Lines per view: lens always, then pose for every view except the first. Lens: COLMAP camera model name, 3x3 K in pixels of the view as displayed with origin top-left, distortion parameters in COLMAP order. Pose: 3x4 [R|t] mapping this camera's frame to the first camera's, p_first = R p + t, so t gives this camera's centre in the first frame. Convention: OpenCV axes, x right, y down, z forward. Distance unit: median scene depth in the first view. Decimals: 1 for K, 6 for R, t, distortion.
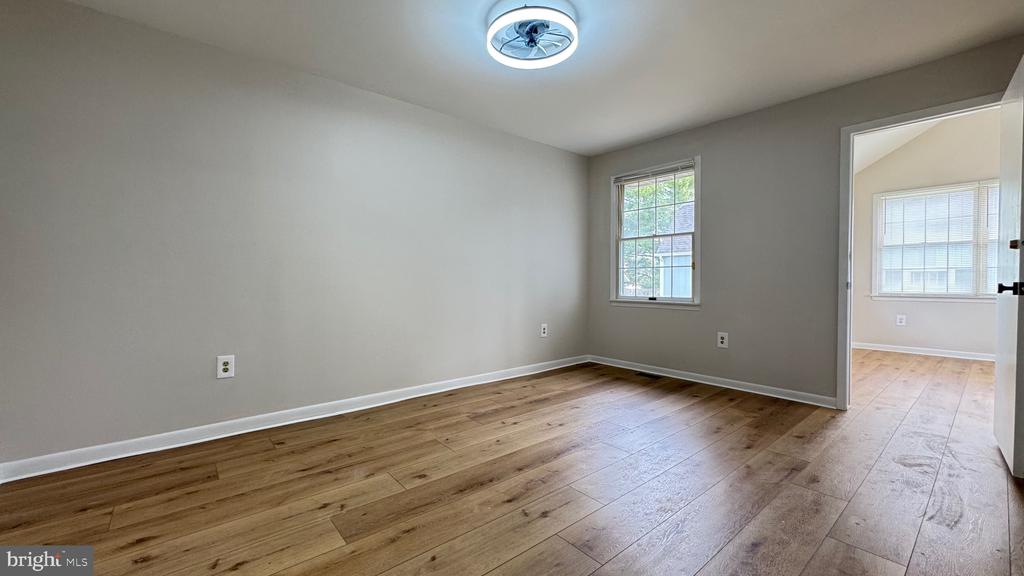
lens RADIAL K [[409.6, 0, 506.3], [0, 409.6, 287.4], [0, 0, 1]] dist [-0.002338, 0.000717]
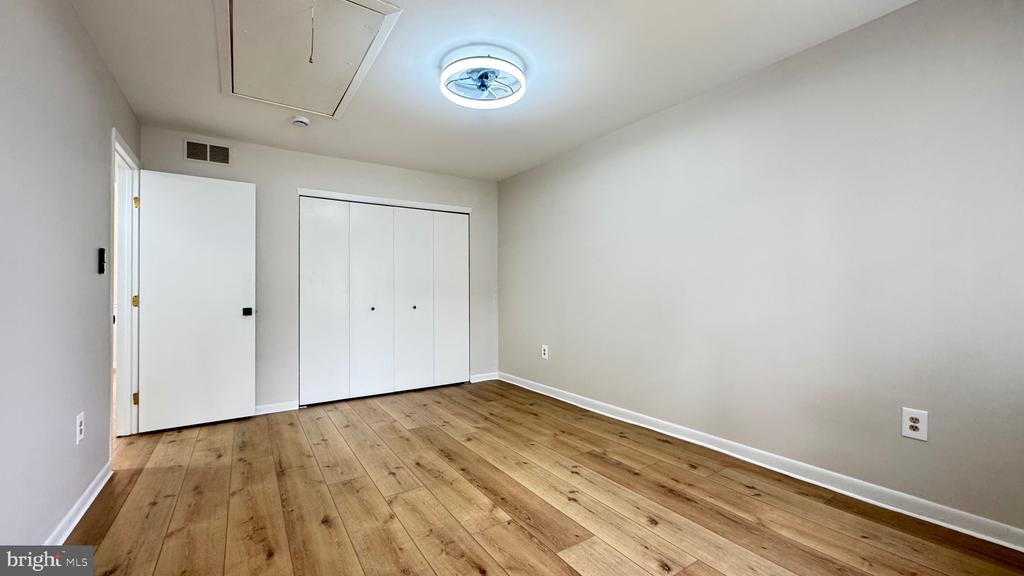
lens RADIAL K [[409.6, 0, 513.8], [0, 409.6, 292.6], [0, 0, 1]] dist [-0.002338, 0.000717]
pose [[-0.108531, 0.002444, -0.994090, 0.988349], [-0.014556, 0.999886, 0.004048, -0.051818], [0.993987, 0.014909, -0.108483, 1.070731]]
